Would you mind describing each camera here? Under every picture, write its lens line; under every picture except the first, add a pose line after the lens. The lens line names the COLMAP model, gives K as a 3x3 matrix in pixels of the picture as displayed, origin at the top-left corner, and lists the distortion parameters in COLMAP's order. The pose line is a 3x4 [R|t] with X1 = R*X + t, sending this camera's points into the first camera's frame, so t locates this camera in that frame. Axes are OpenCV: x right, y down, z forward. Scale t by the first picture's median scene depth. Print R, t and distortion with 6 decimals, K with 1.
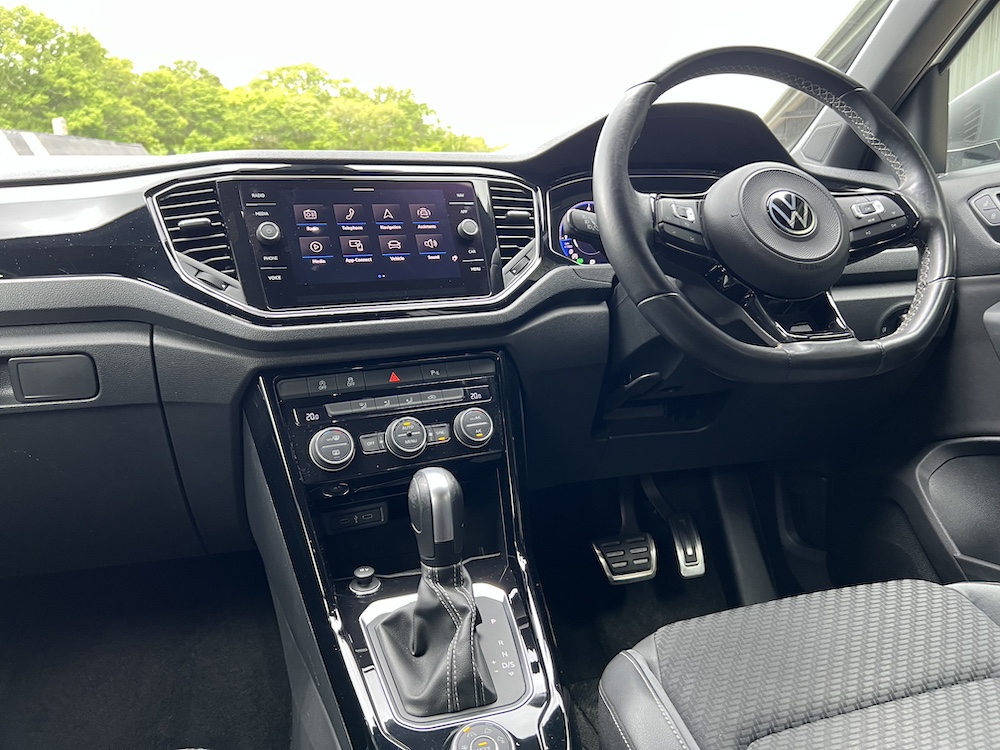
lens RADIAL K [[761.3, 0, 503.9], [0, 761.3, 383.0], [0, 0, 1]] dist [0.053731, -0.061629]
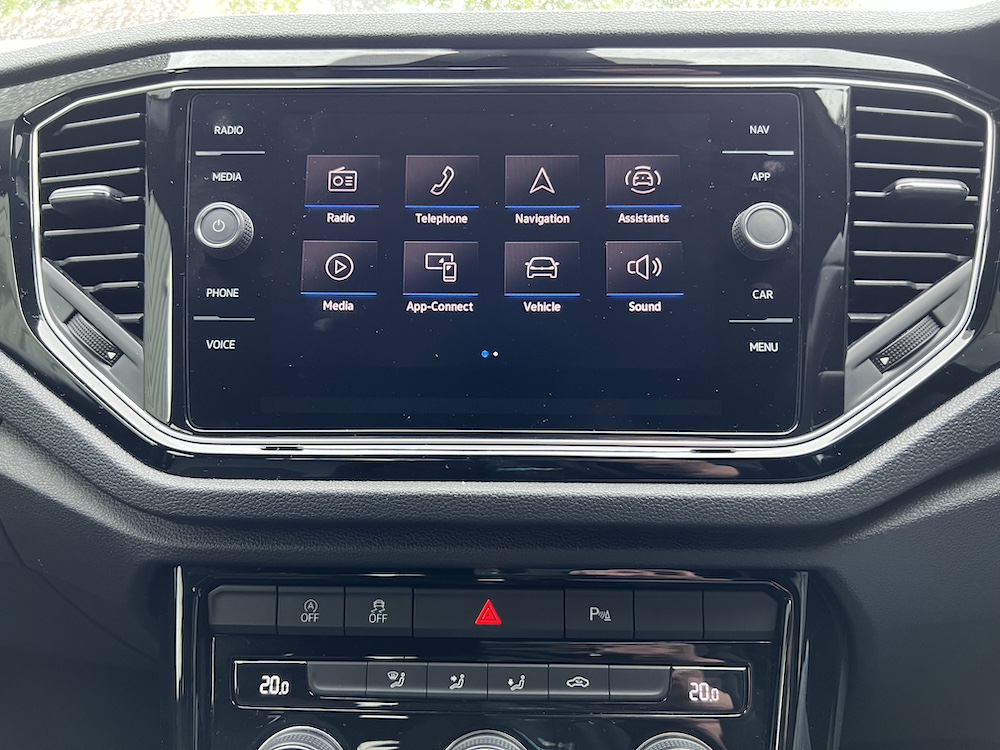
lens RADIAL K [[761.3, 0, 491.7], [0, 761.3, 381.5], [0, 0, 1]] dist [0.053731, -0.061629]
pose [[0.893959, 0.165041, -0.416653, 0.001398], [-0.108114, 0.981681, 0.156887, -0.183315], [0.434913, -0.095204, 0.895425, 0.647872]]
